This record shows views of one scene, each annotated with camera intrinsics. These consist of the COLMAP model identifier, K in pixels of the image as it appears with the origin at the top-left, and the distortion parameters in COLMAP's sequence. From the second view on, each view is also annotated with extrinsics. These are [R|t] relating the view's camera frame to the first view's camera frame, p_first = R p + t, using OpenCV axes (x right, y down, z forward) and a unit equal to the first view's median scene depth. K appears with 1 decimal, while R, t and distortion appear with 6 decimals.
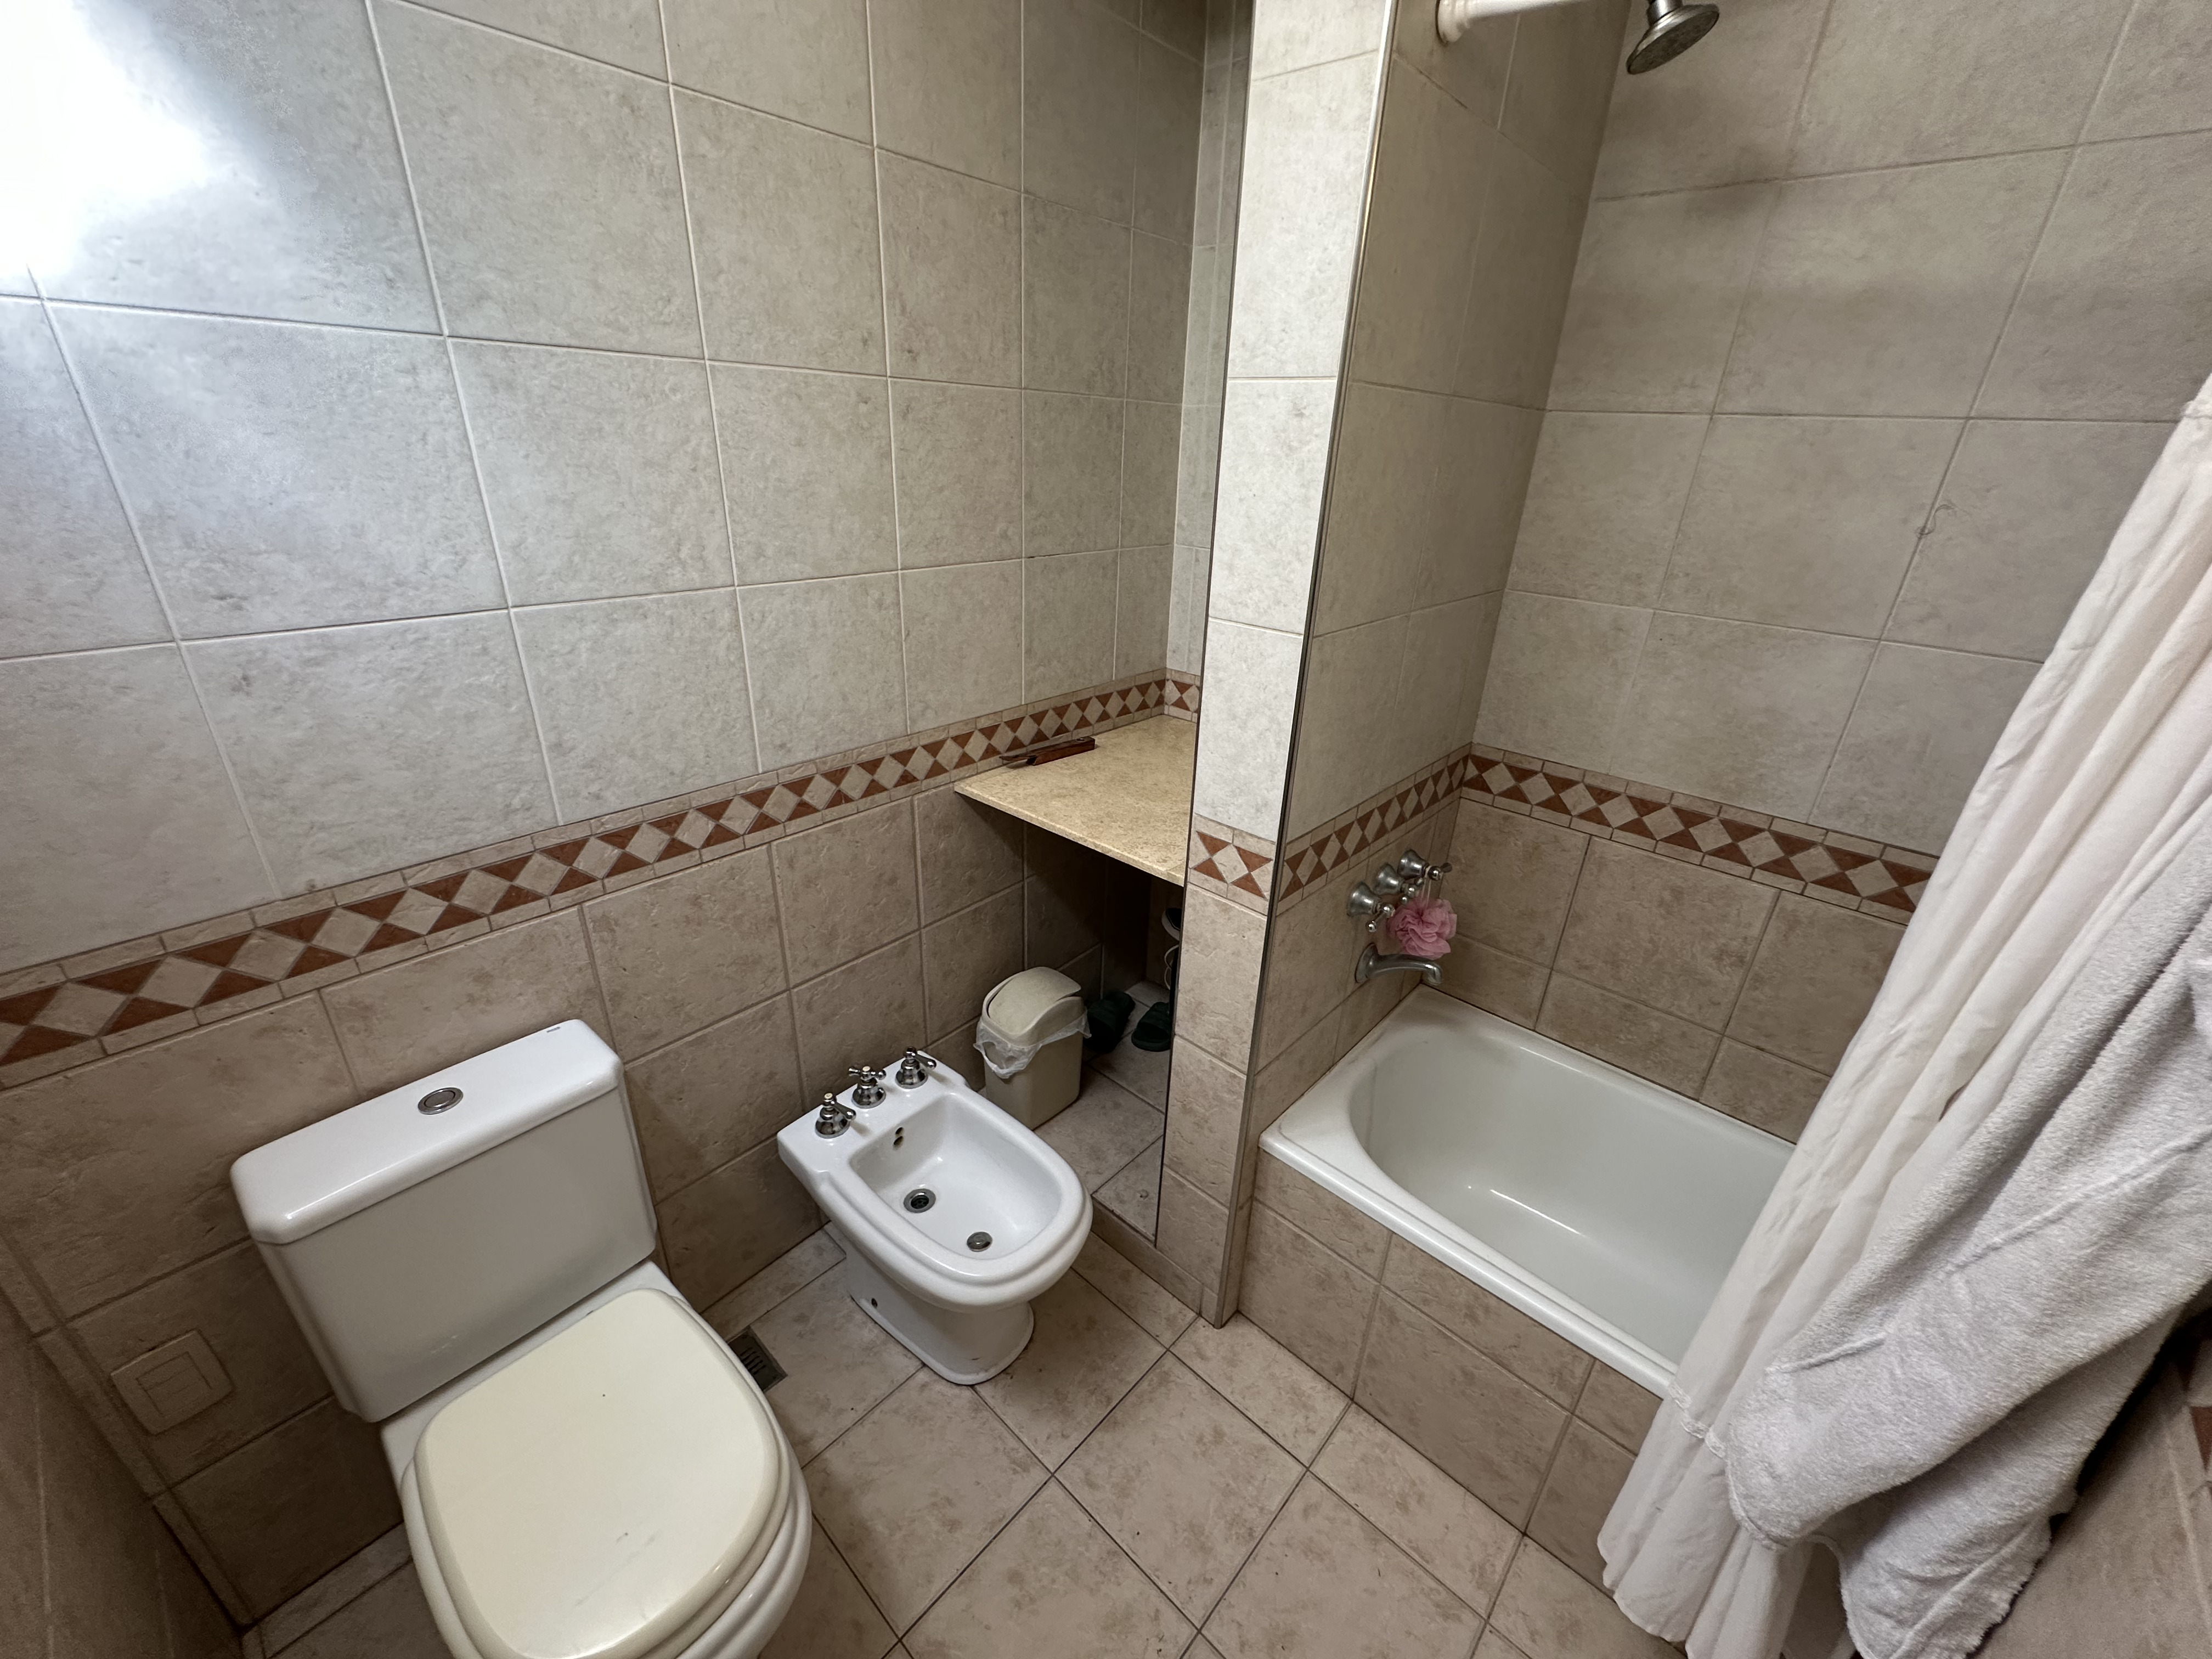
lens RADIAL K [[877.8, 0, 1109.6], [0, 877.8, 832.3], [0, 0, 1]] dist [-0.003901, 0.000857]
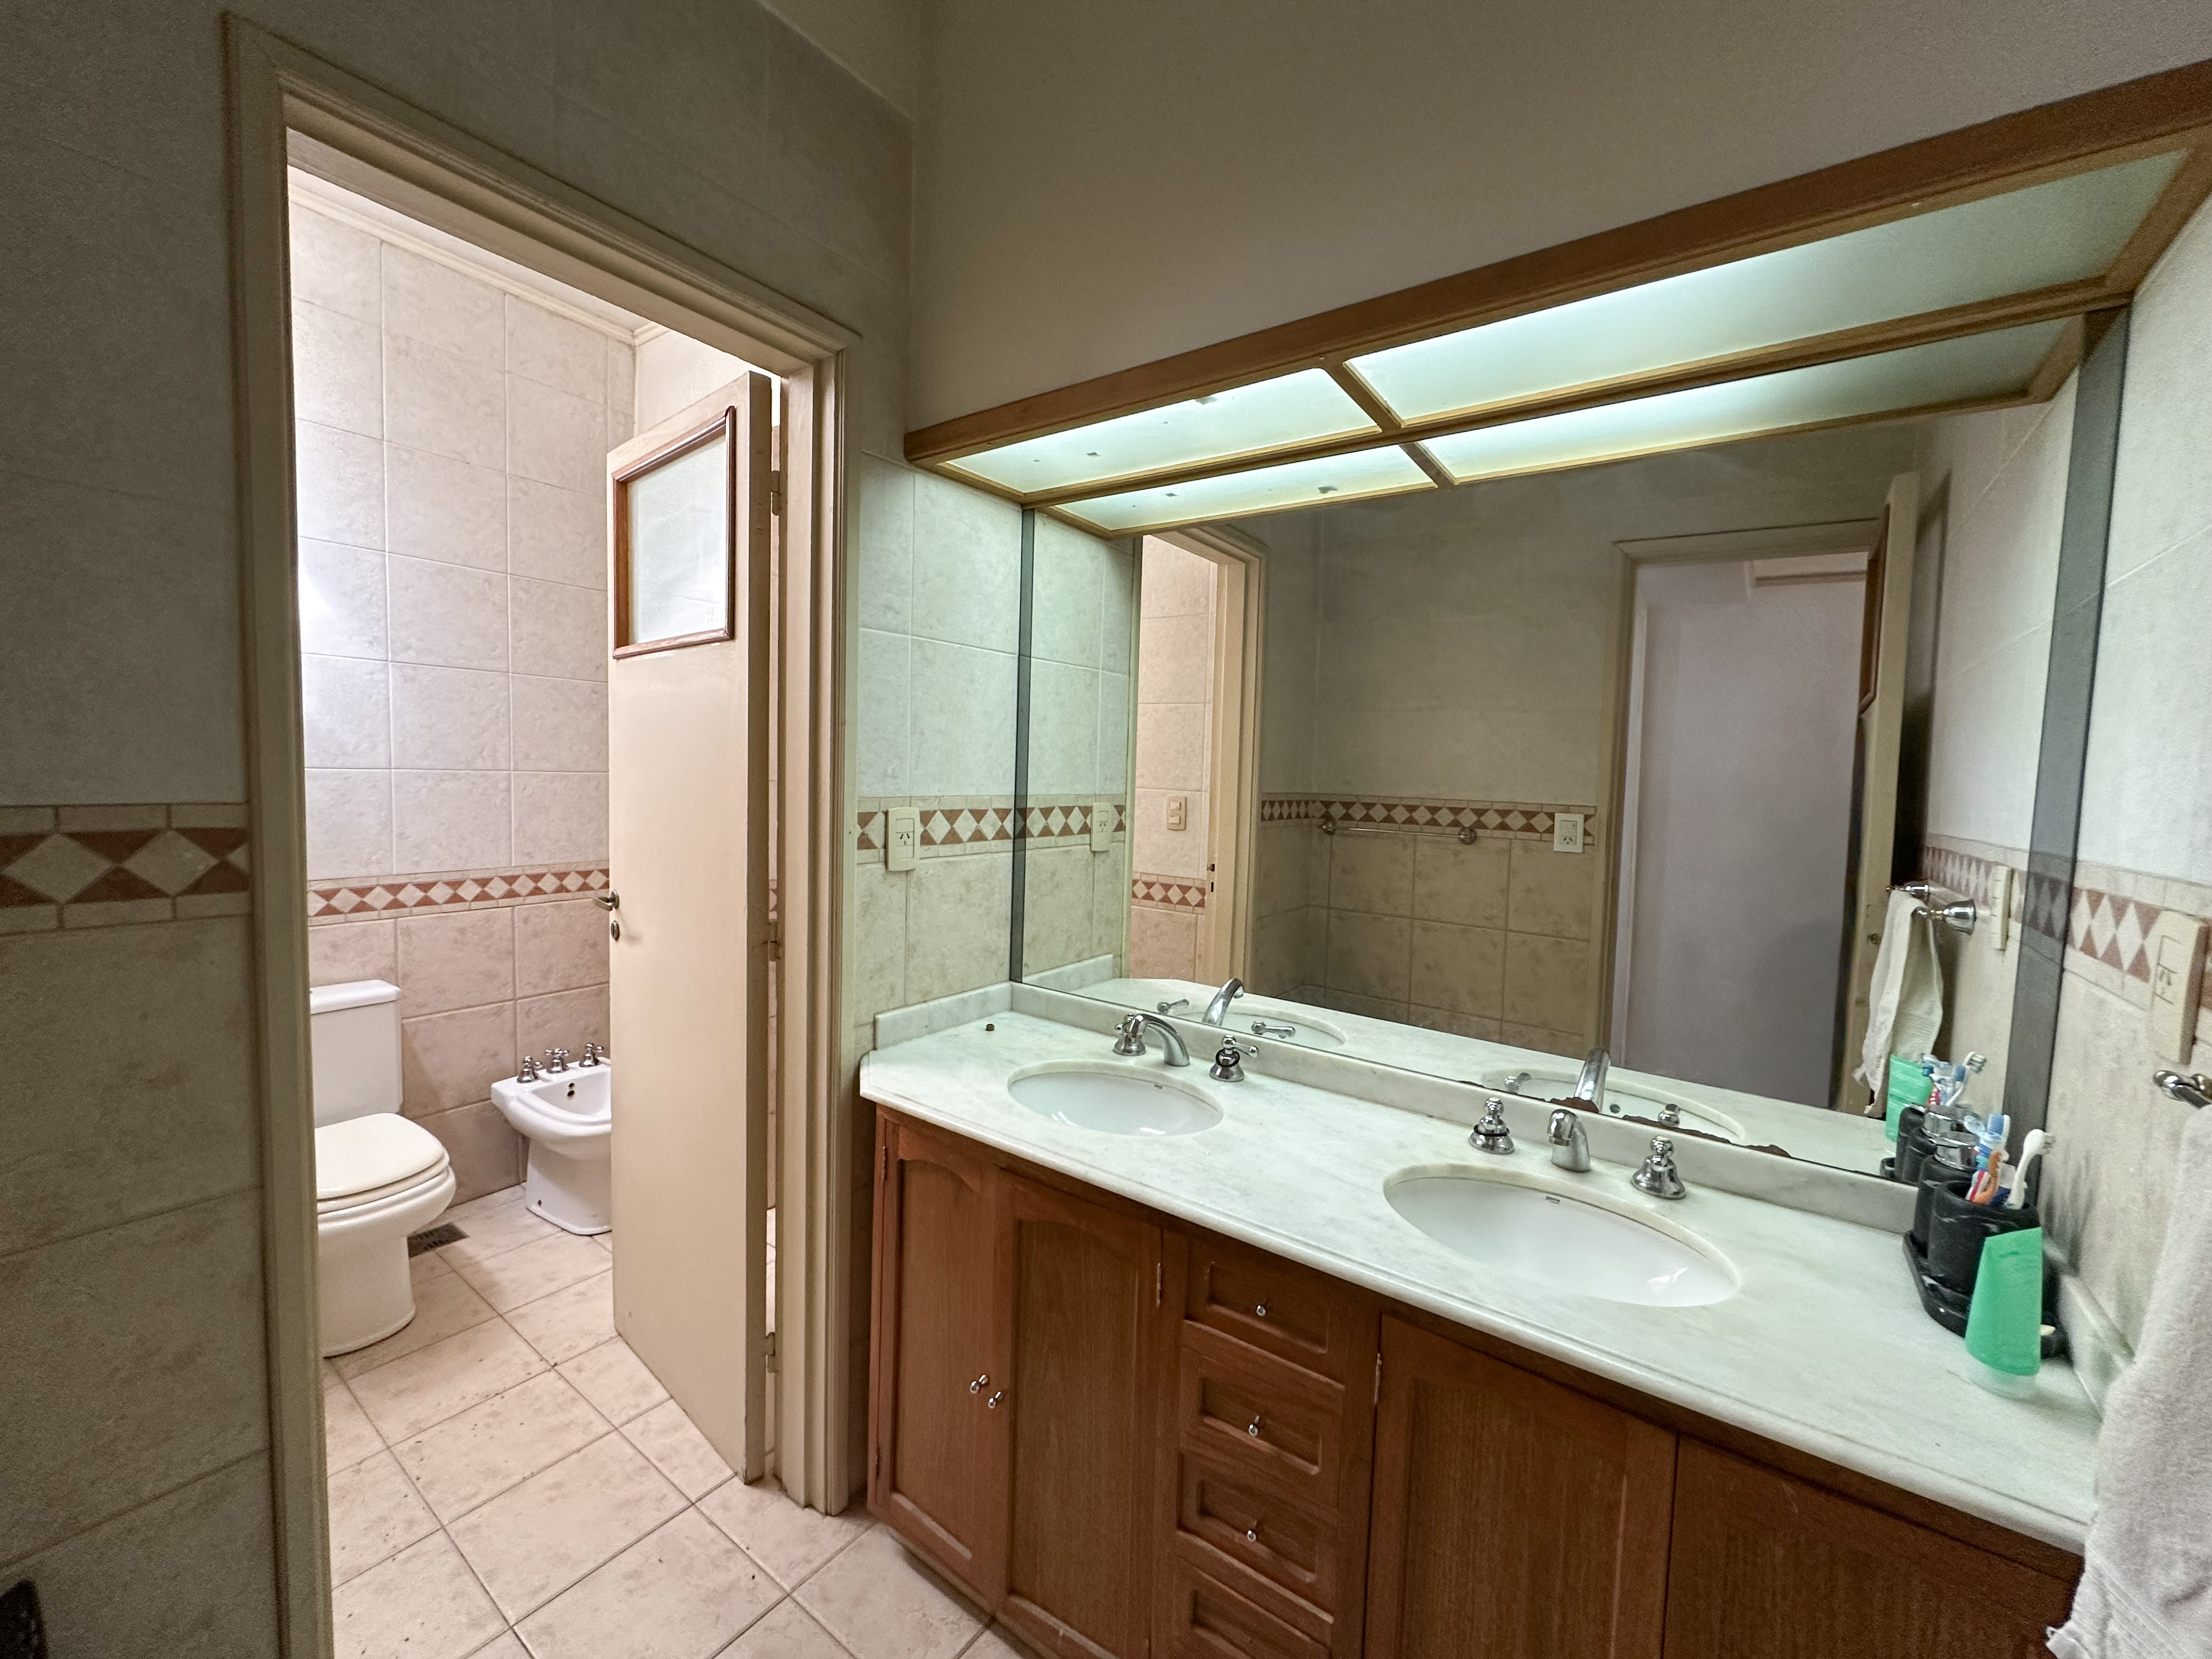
lens RADIAL K [[877.8, 0, 1101.6], [0, 877.8, 826.7], [0, 0, 1]] dist [-0.003901, 0.000857]
pose [[0.994438, -0.026156, 0.102025, 0.744035], [0.060786, 0.933595, -0.353136, 0.657295], [-0.086013, 0.357373, 0.929992, -0.993461]]
